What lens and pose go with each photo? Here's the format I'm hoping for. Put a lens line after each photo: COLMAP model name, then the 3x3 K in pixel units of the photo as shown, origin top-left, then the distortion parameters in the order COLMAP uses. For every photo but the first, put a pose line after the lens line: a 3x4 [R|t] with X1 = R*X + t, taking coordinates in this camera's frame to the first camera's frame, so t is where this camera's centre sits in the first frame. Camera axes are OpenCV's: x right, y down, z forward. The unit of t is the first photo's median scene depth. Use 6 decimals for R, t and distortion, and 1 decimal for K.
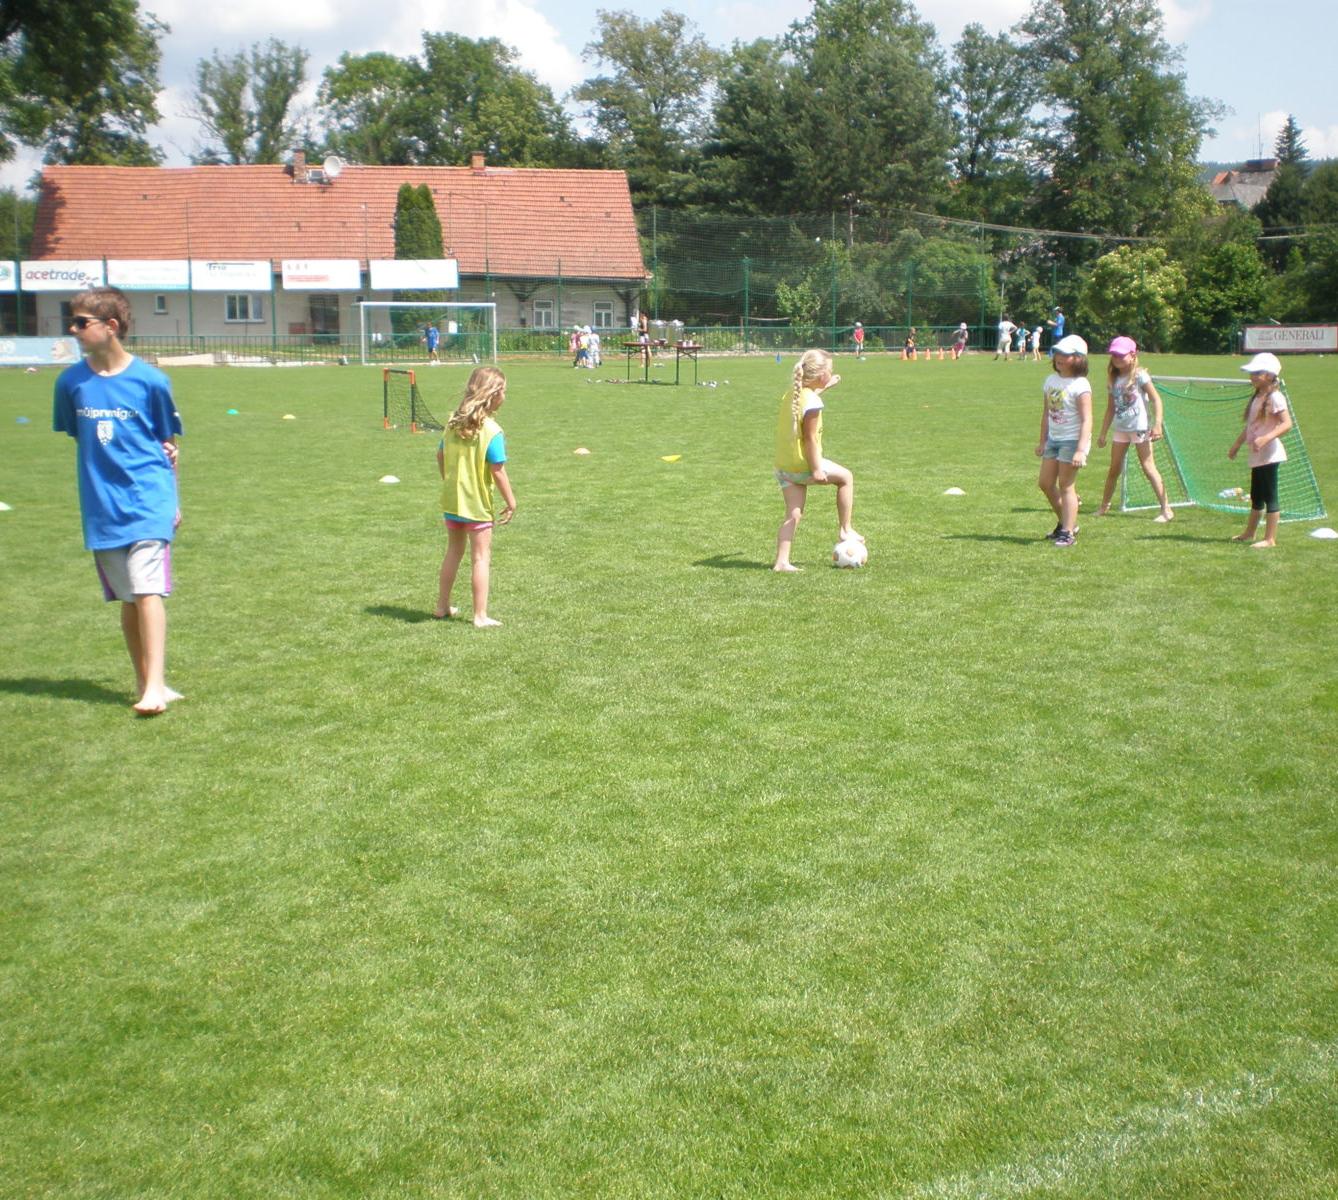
lens RADIAL K [[1948.3, 0, 669.0], [0, 1948.3, 600.0], [0, 0, 1]] dist [0.068935, -0.494754]
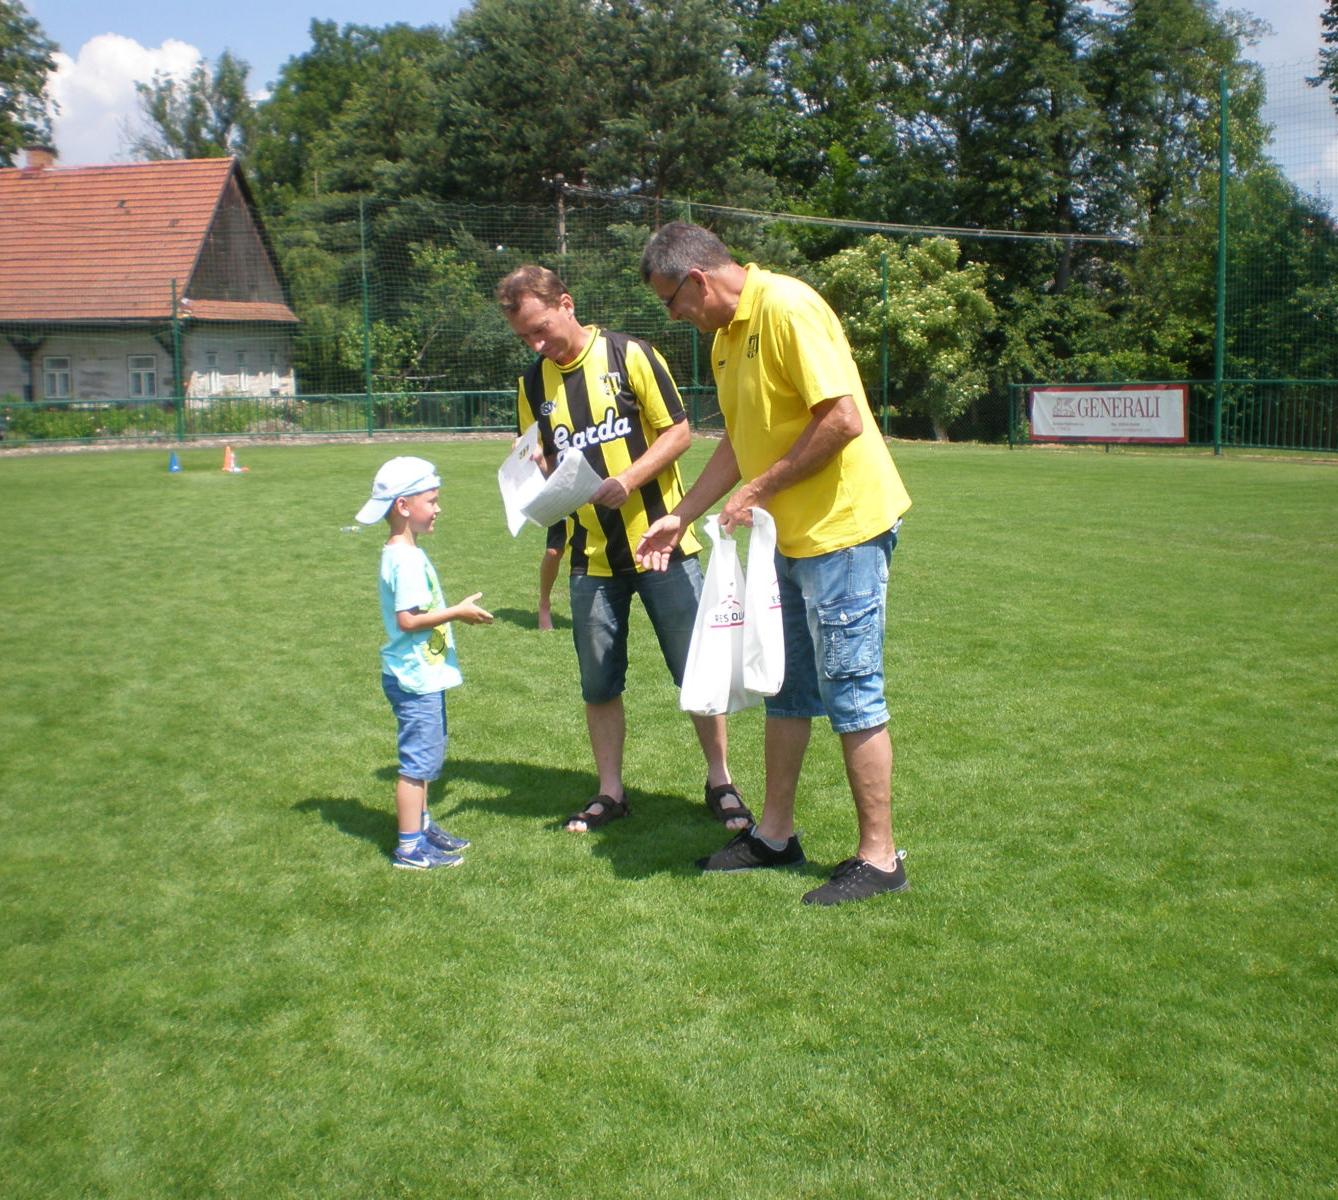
lens RADIAL K [[1717.7, 0, 653.2], [0, 1717.7, 603.2], [0, 0, 1]] dist [-0.081345, -0.177399]
pose [[0.956233, 0.026988, -0.291360, 0.271223], [-0.028080, 0.999606, 0.000432, -0.069735], [0.291257, 0.007768, 0.956613, 0.469643]]
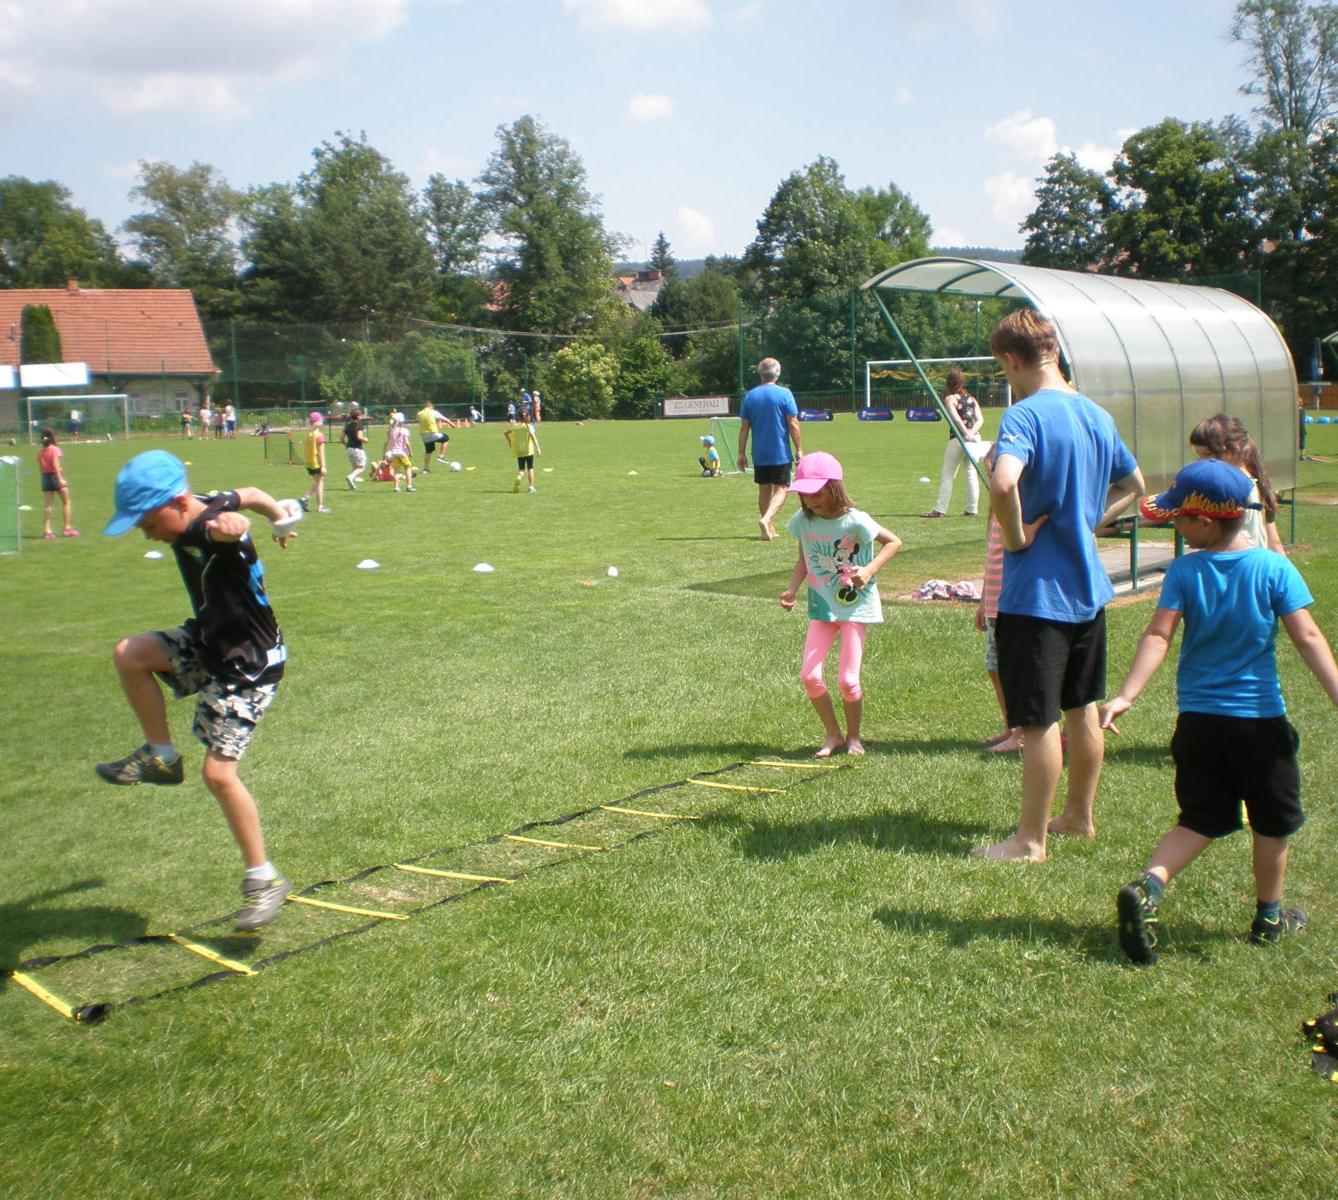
lens RADIAL K [[1717.7, 0, 653.2], [0, 1717.7, 603.2], [0, 0, 1]] dist [-0.081345, -0.177399]
pose [[0.954142, -0.054974, 0.294262, -0.069040], [0.062078, 0.997961, -0.014850, 0.019961], [-0.292846, 0.032436, 0.955609, -0.142518]]
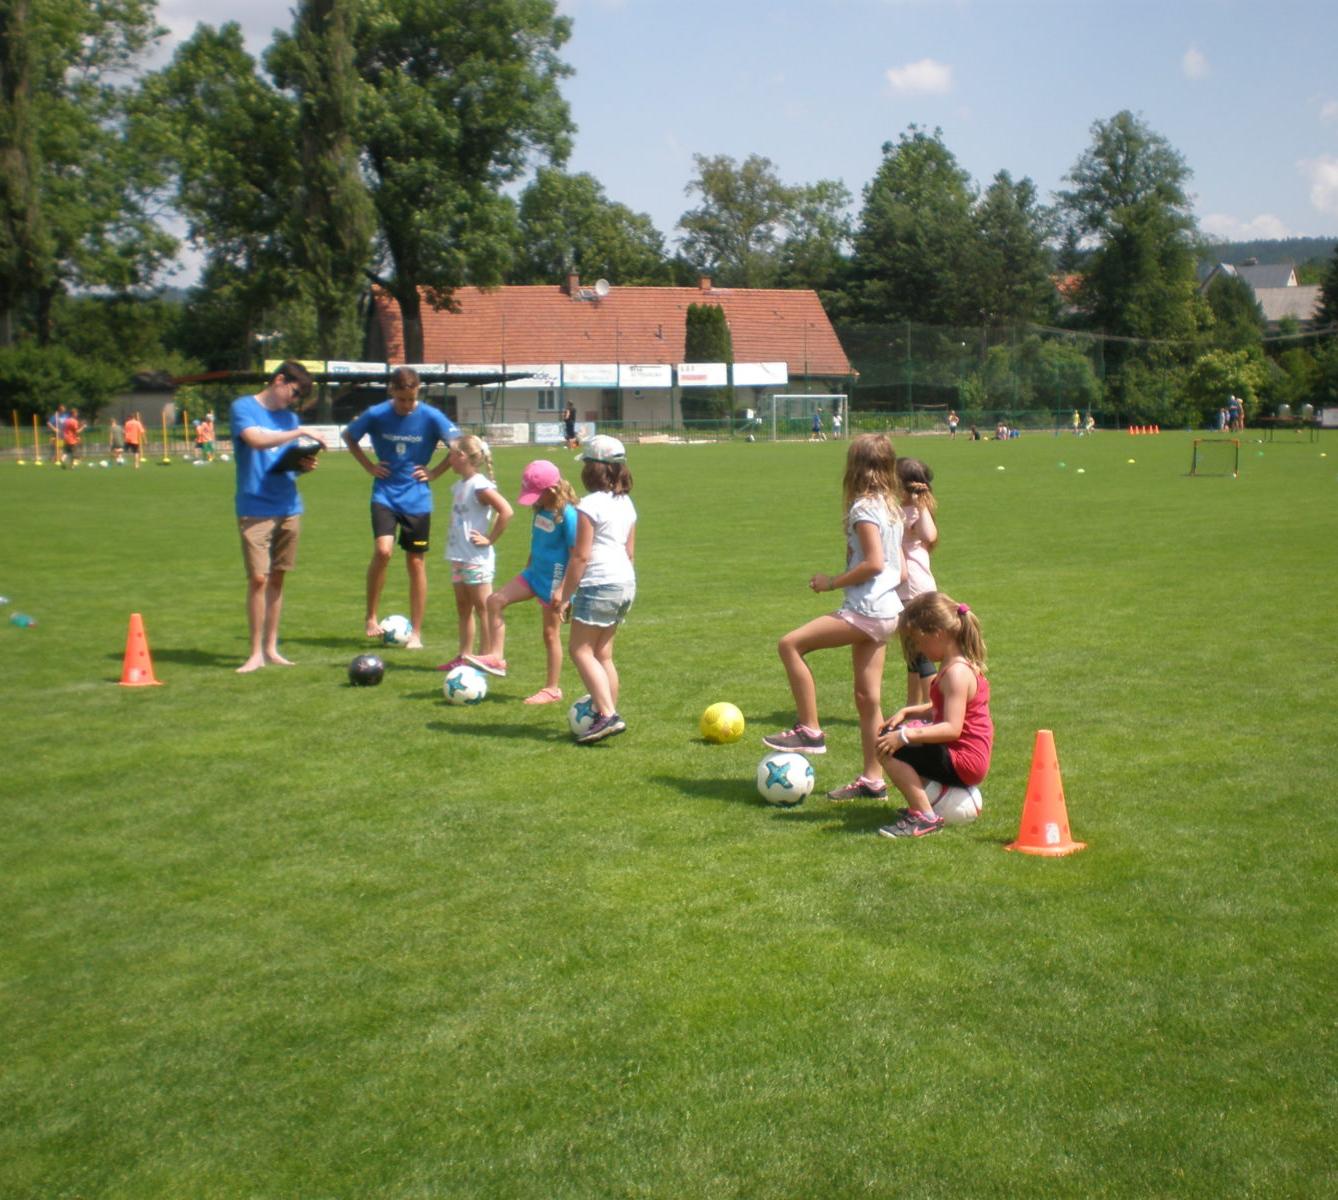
lens RADIAL K [[1948.3, 0, 669.0], [0, 1948.3, 600.0], [0, 0, 1]] dist [0.068935, -0.494754]
pose [[0.985666, -0.024166, 0.166969, -0.317348], [0.031802, 0.998560, -0.043214, 0.030940], [-0.165684, 0.047904, 0.985015, -0.212936]]
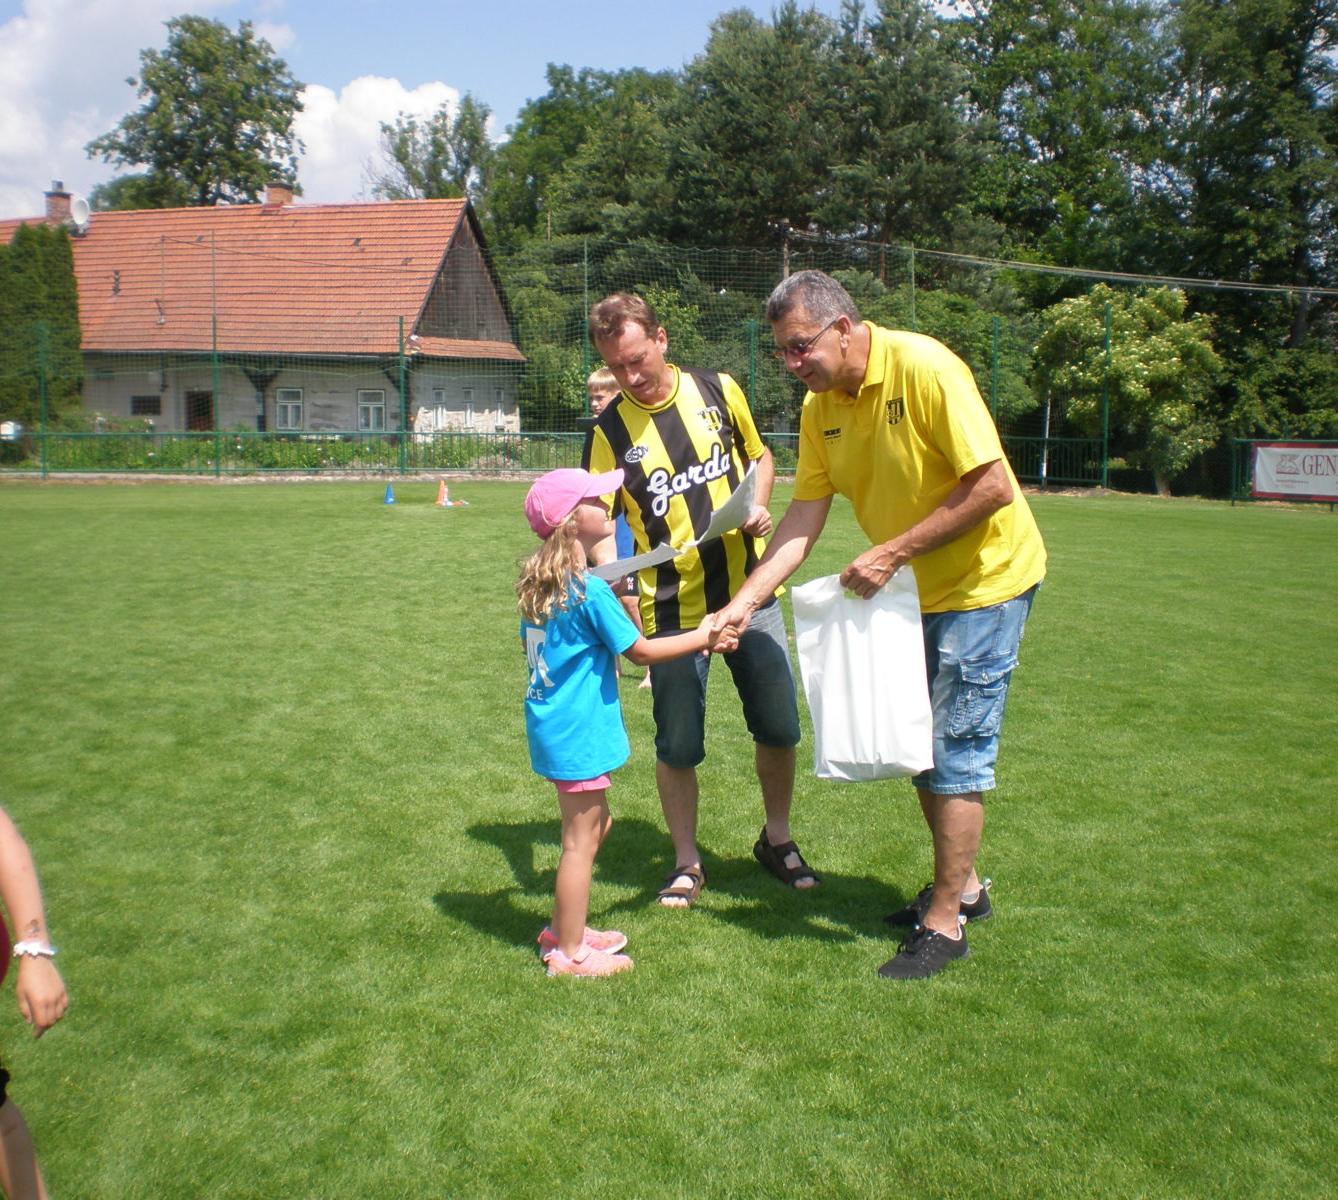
lens RADIAL K [[1717.7, 0, 653.2], [0, 1717.7, 603.2], [0, 0, 1]] dist [-0.081345, -0.177399]
pose [[0.908334, 0.052055, -0.414993, 0.274864], [-0.065712, 0.997664, -0.018686, -0.069887], [0.413050, 0.044243, 0.909633, 0.471752]]
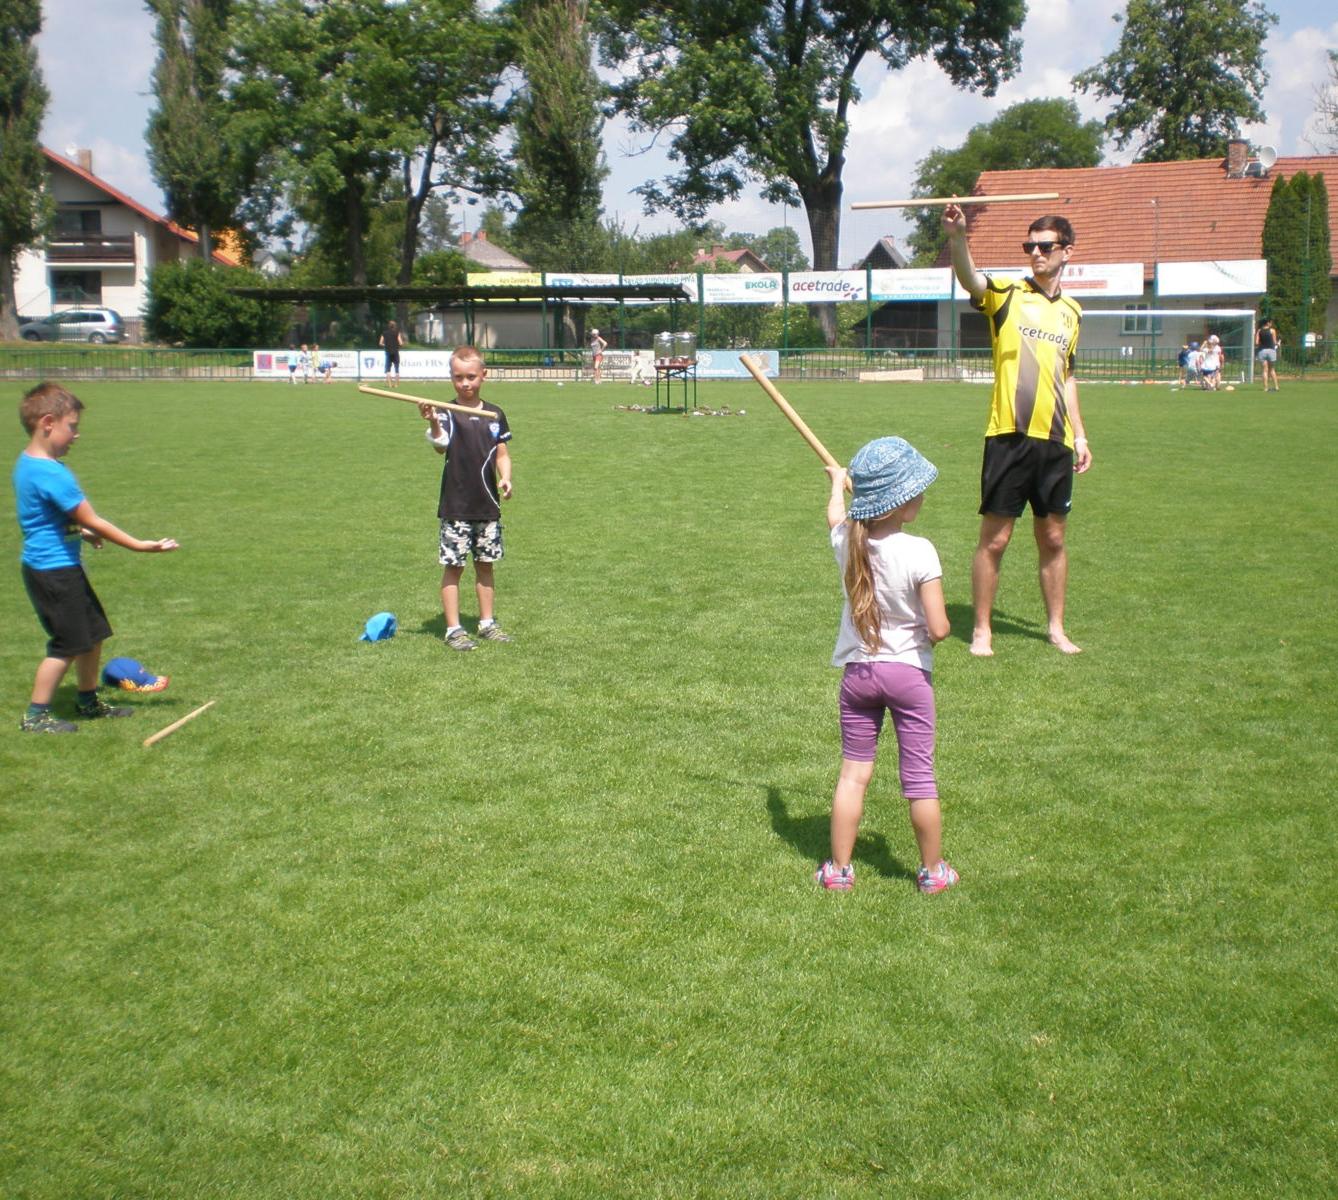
lens RADIAL K [[1948.3, 0, 669.0], [0, 1948.3, 600.0], [0, 0, 1]] dist [0.068935, -0.494754]
pose [[0.744475, 0.087861, -0.661844, 0.207848], [-0.091585, 0.995371, 0.029118, -0.022501], [0.661339, 0.038937, 0.749076, 0.158838]]
